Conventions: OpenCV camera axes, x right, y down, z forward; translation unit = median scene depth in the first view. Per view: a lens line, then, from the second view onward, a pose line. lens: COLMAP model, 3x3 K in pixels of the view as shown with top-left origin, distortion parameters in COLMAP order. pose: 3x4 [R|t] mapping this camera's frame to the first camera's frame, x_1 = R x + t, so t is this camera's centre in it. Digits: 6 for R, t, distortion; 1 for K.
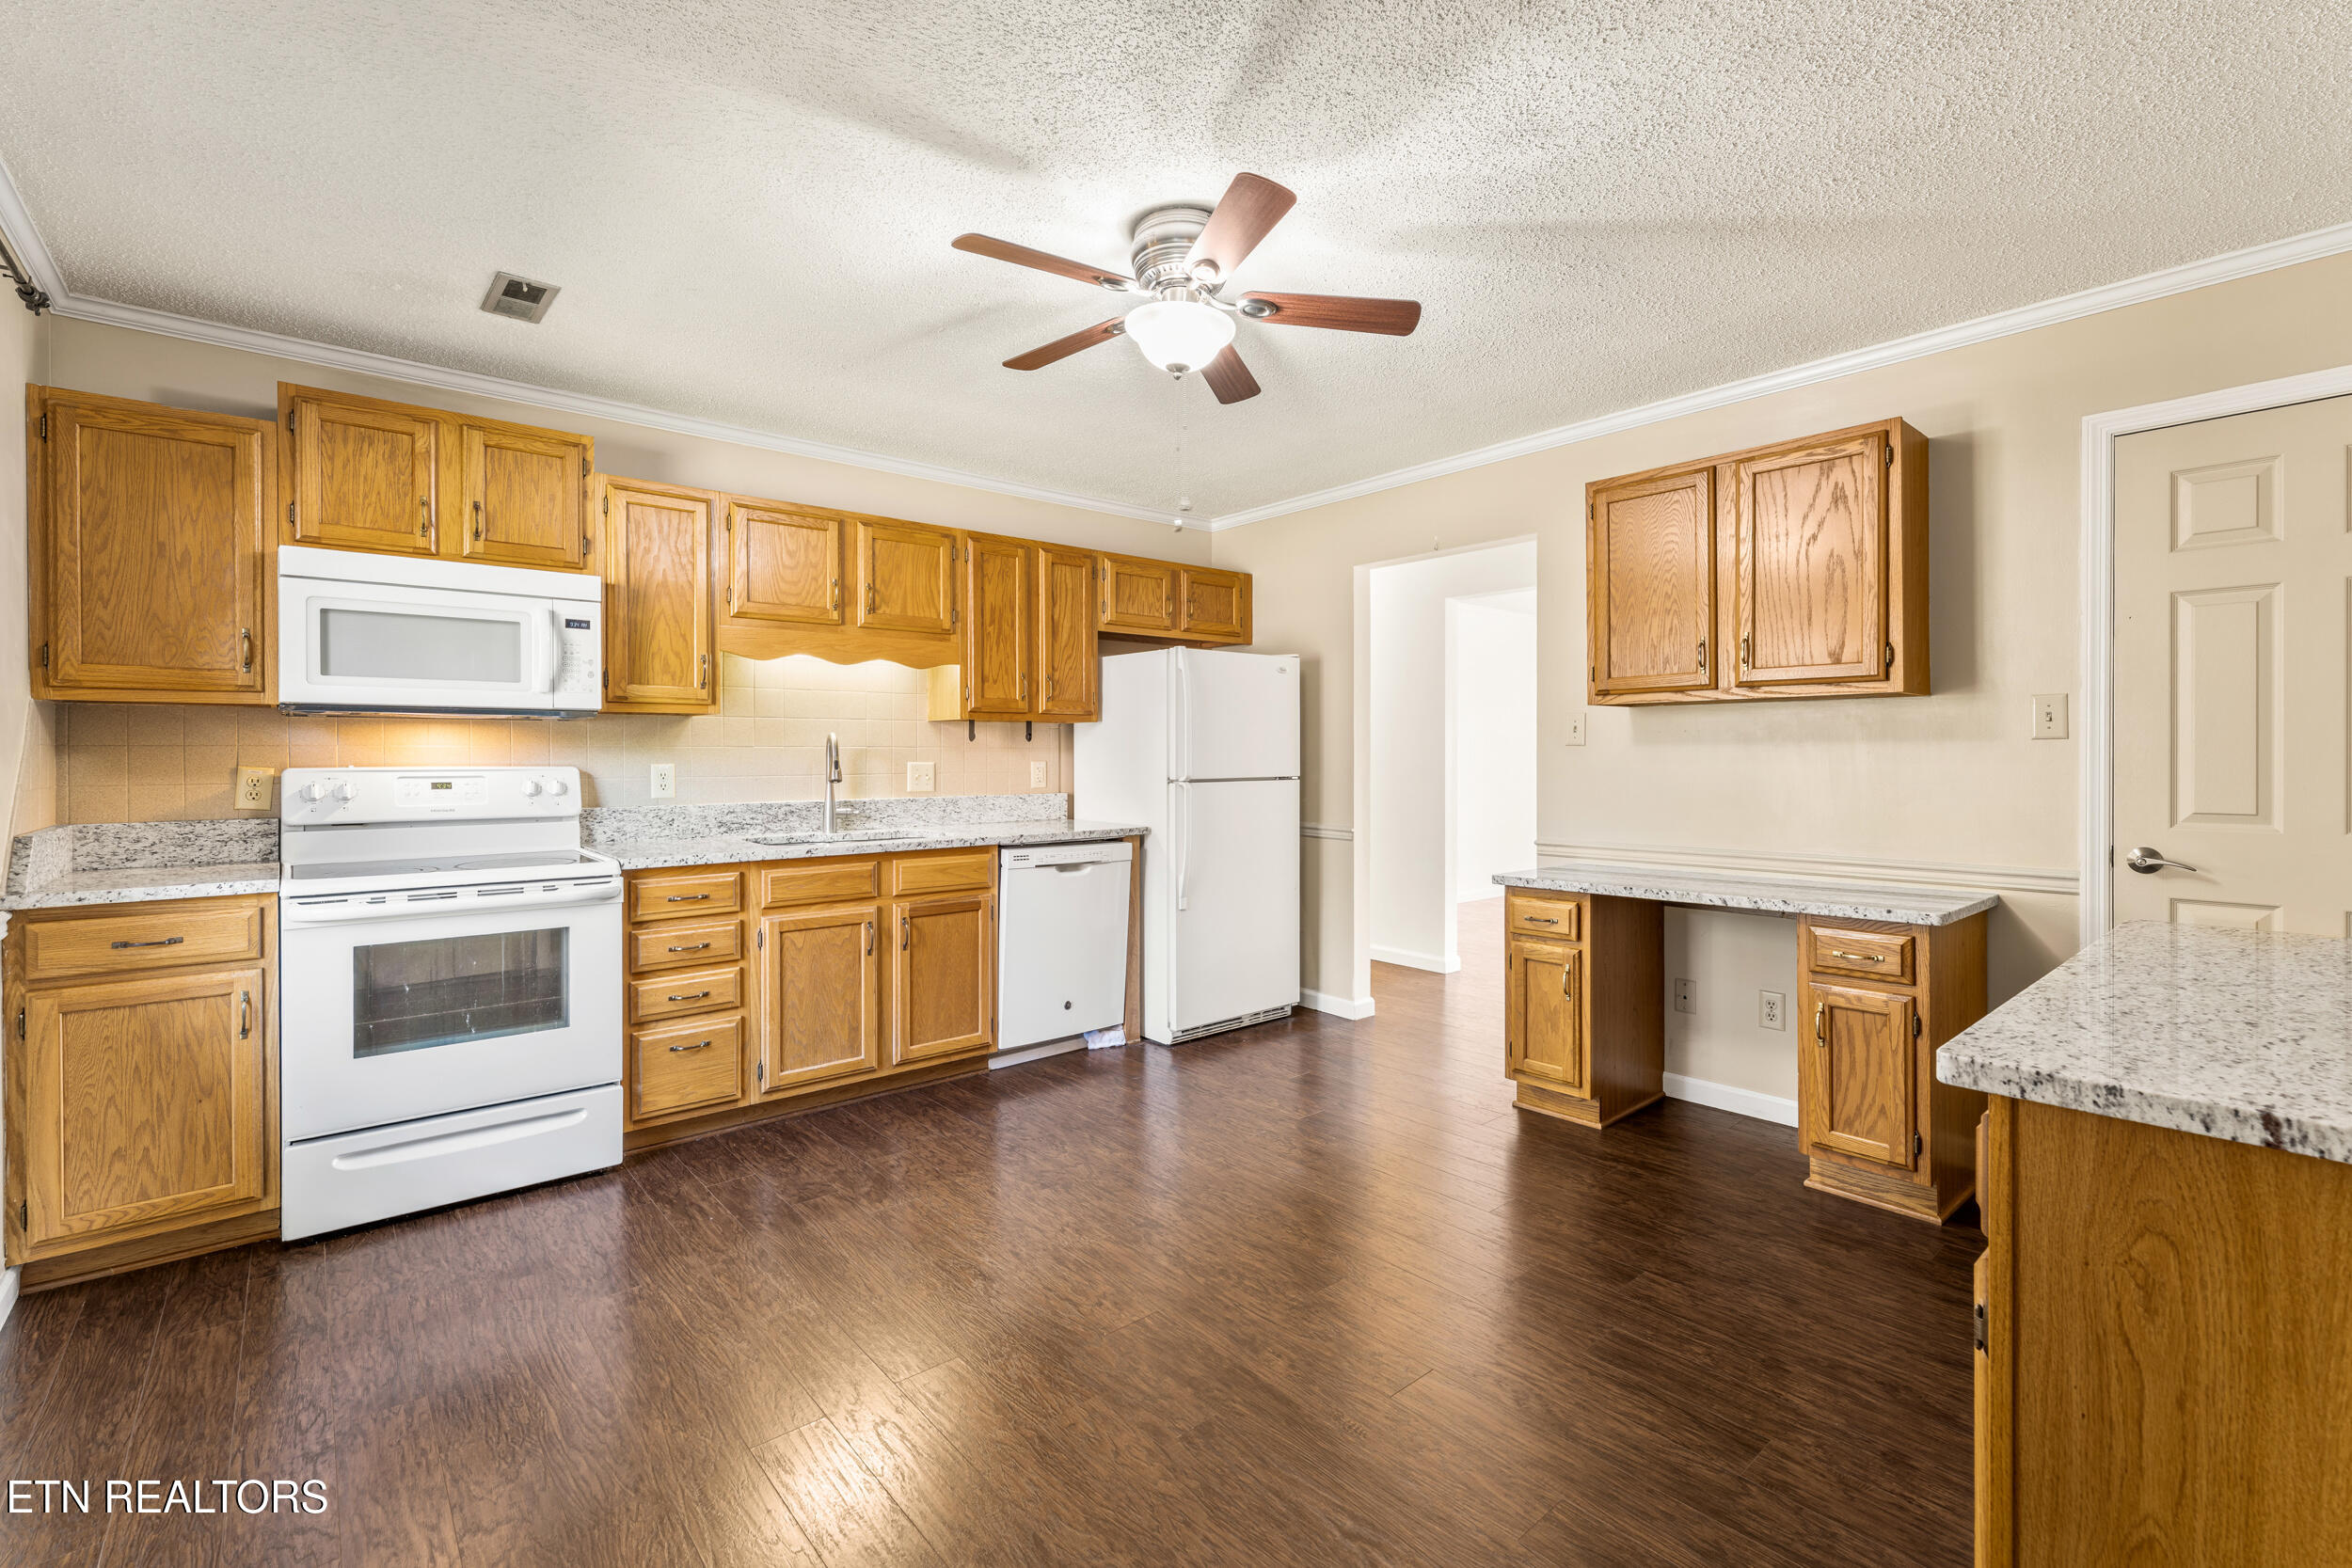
lens RADIAL K [[1027.8, 0, 1171.1], [0, 1027.8, 751.6], [0, 0, 1]] dist [-0.001518, -0.000412]
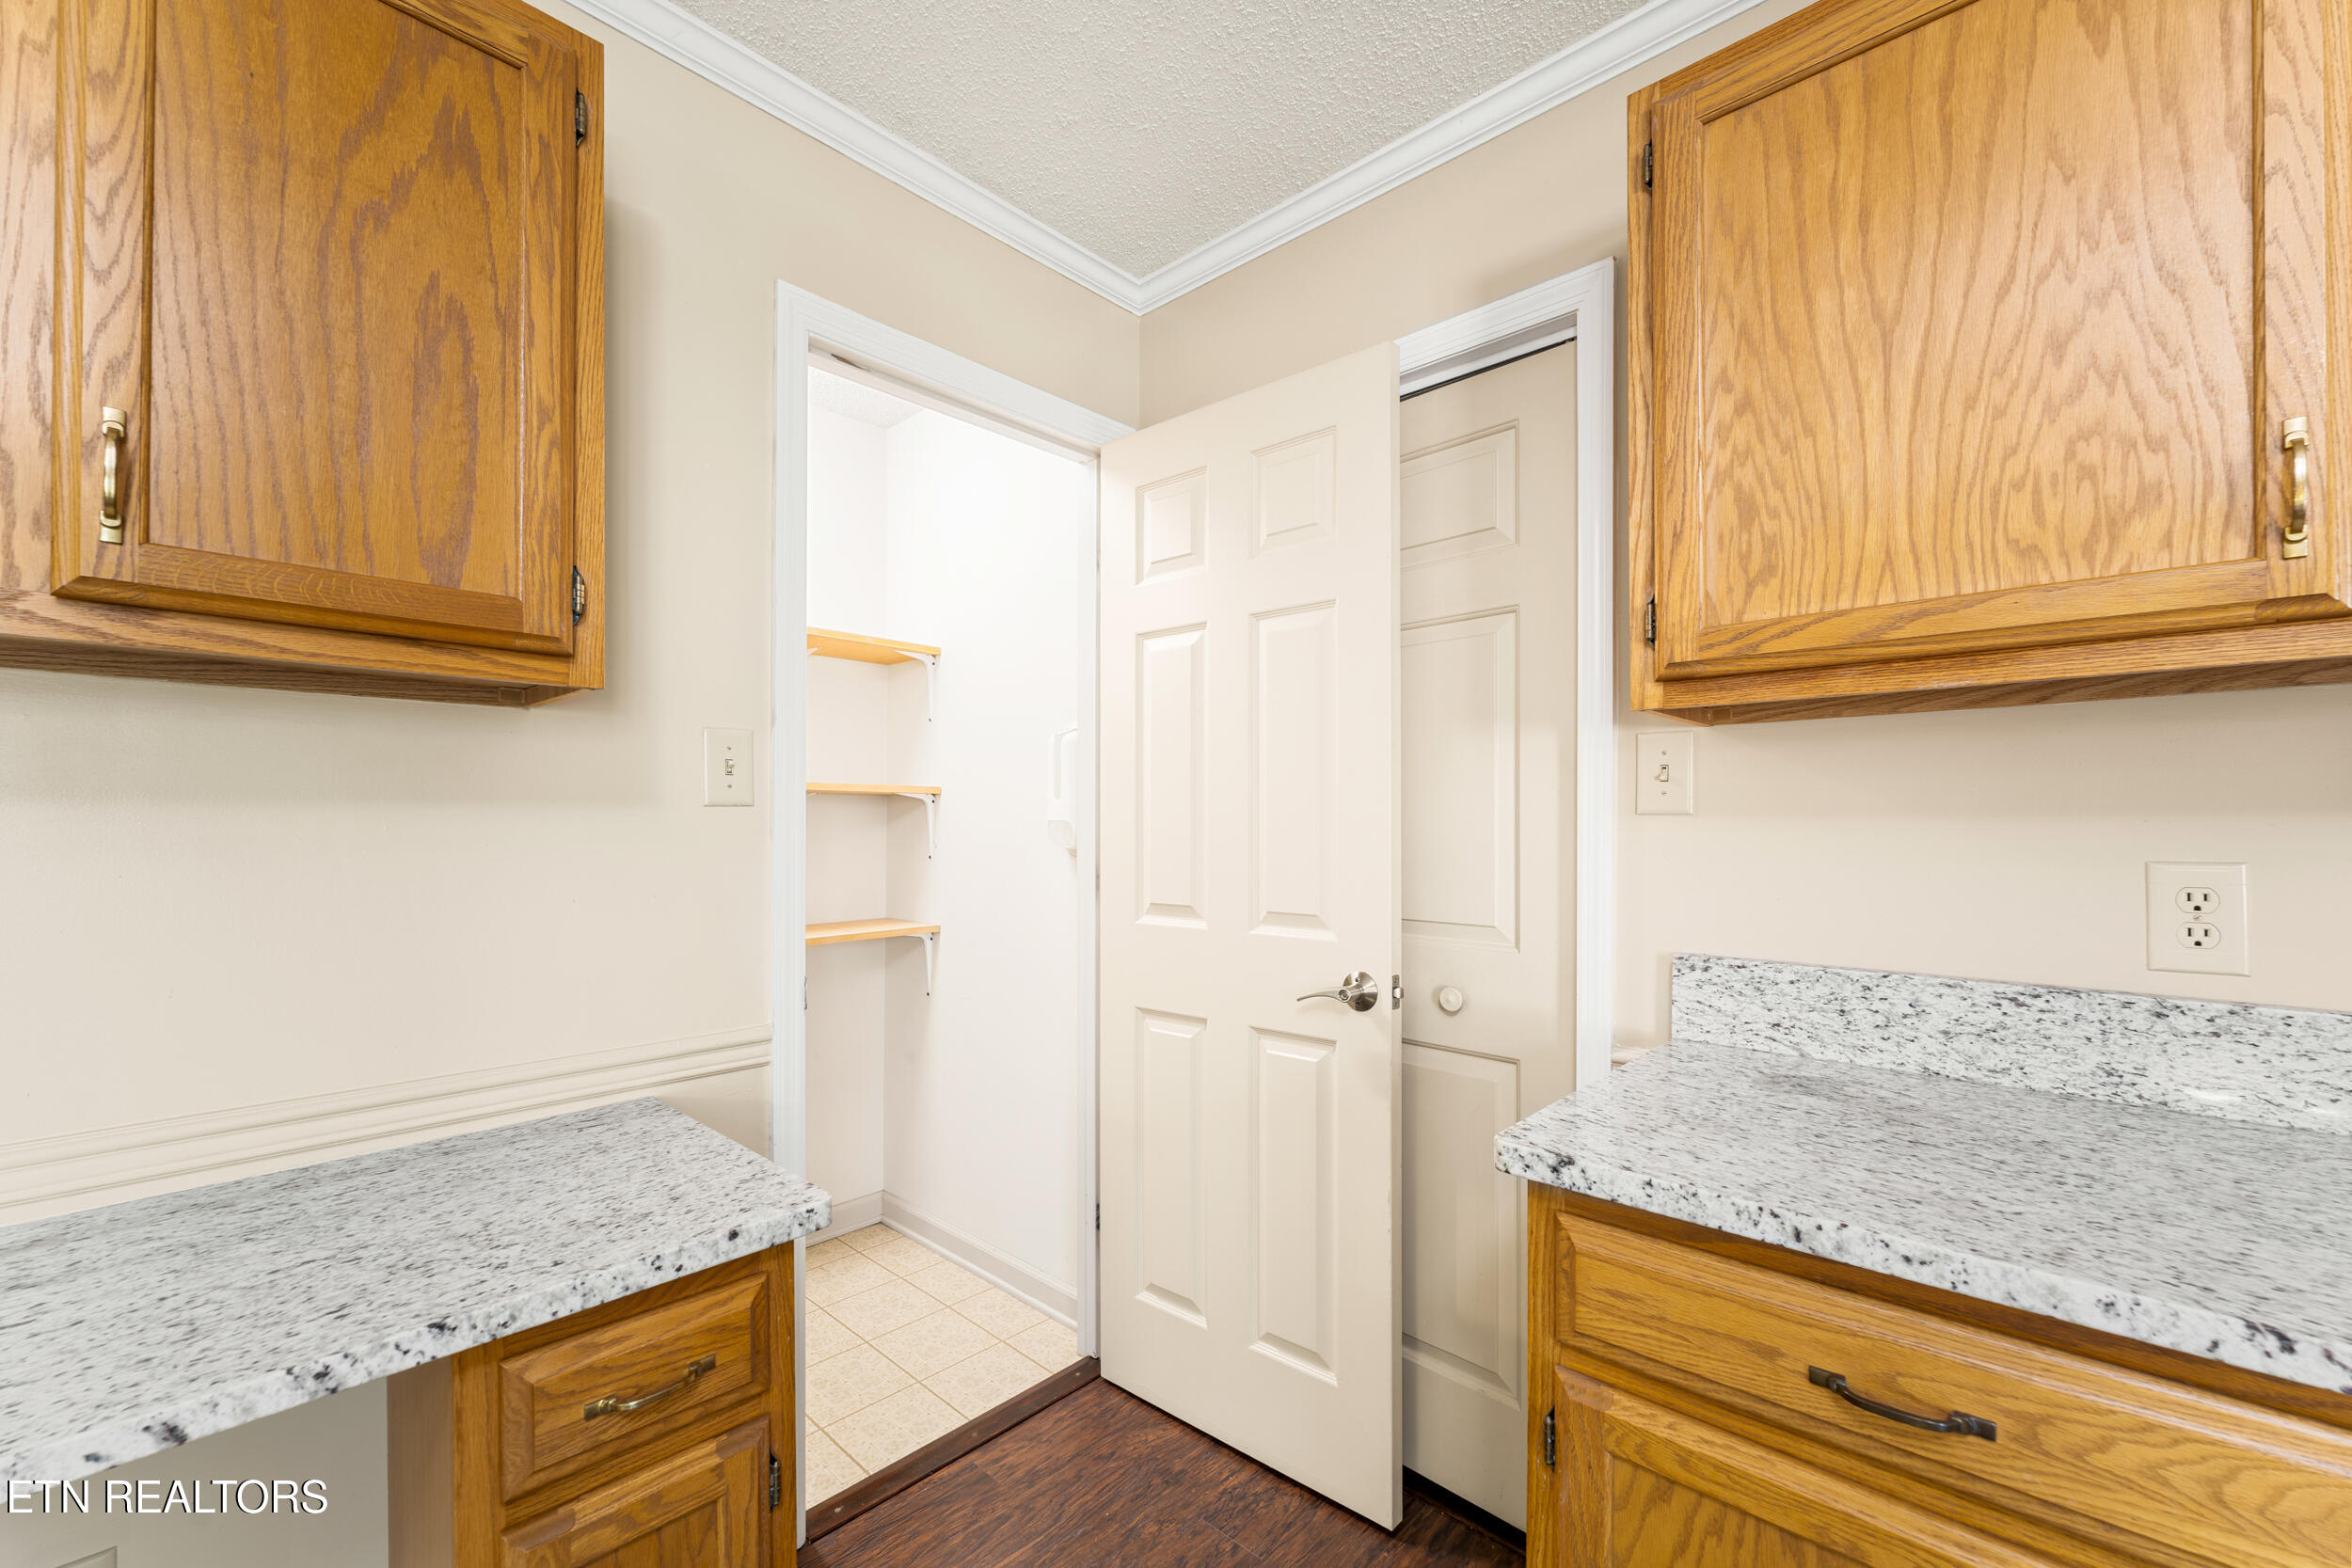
lens RADIAL K [[958.0, 0, 1181.5], [0, 958.0, 828.8], [0, 0, 1]] dist [0.002144, 0.000037]
pose [[-0.121607, 0.000353, 0.992578, 0.250697], [-0.006025, 0.999981, -0.001094, -0.002324], [-0.992560, -0.006113, -0.121603, 0.710062]]
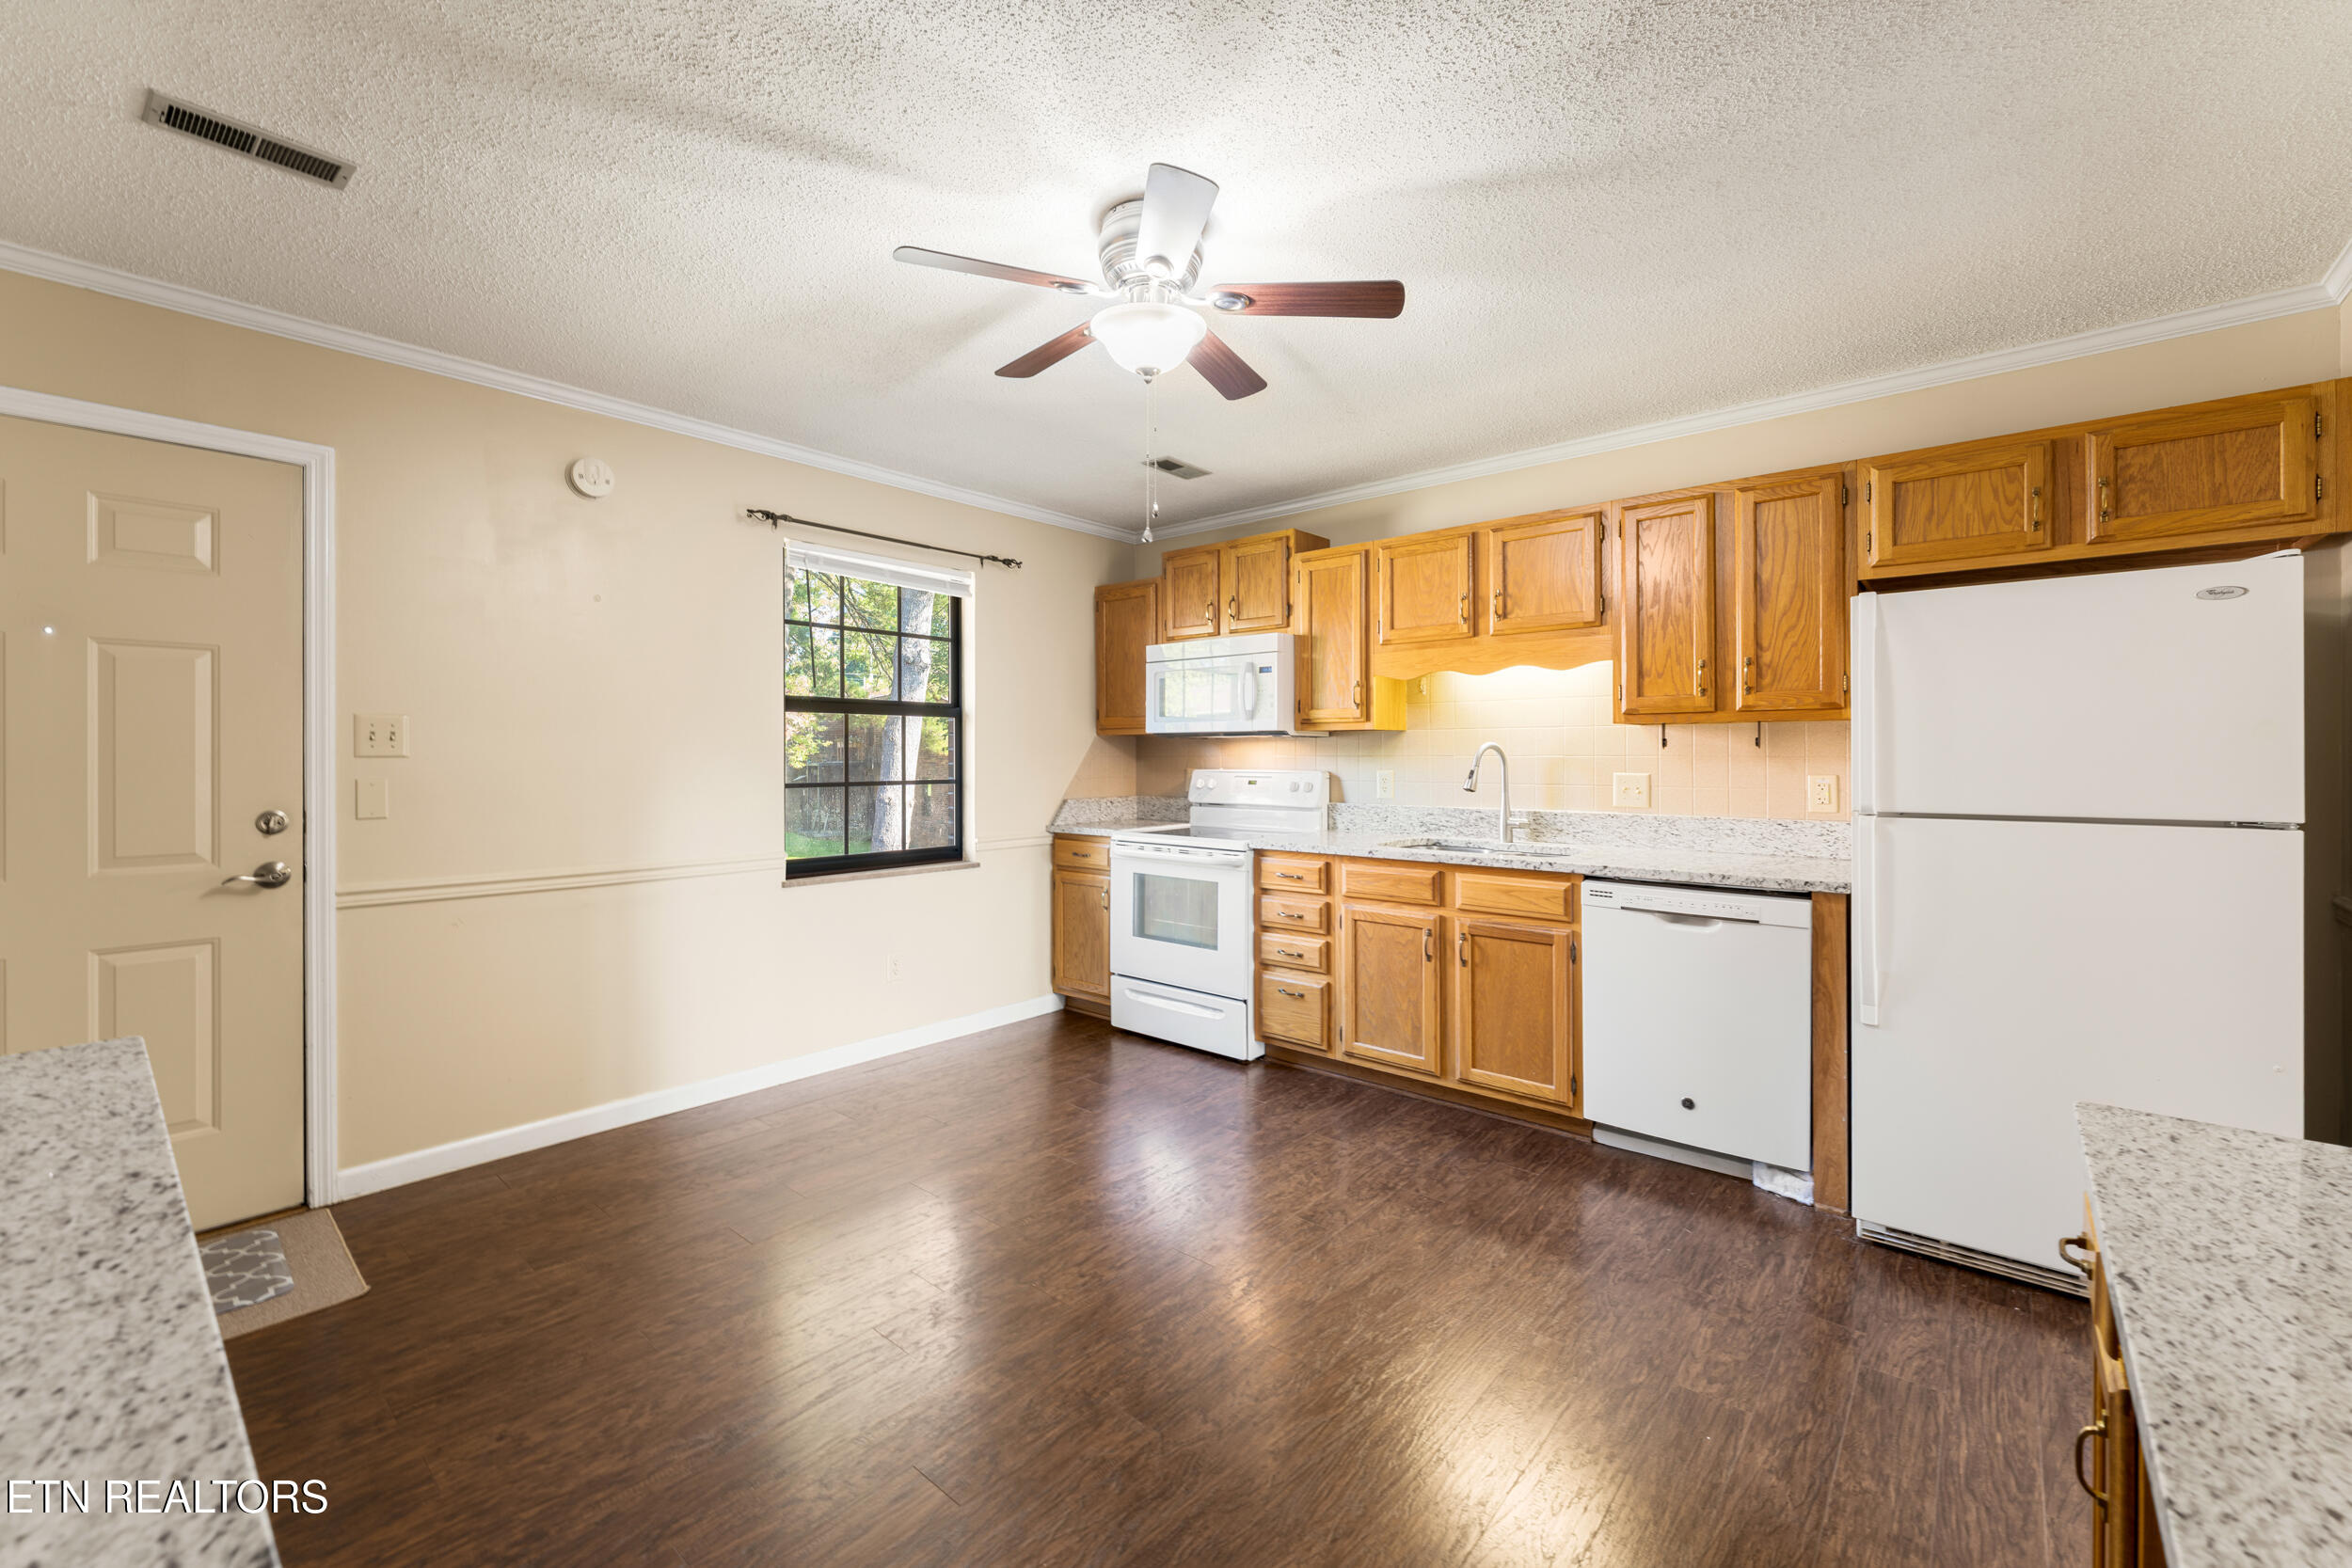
lens RADIAL K [[950.7, 0, 1165.5], [0, 950.7, 747.6], [0, 0, 1]] dist [0.002397, 0.000094]
pose [[0.150630, -0.003029, -0.988586, 0.654999], [0.005505, 0.999982, -0.002225, -0.015567], [0.988575, -0.005107, 0.150644, 0.648105]]
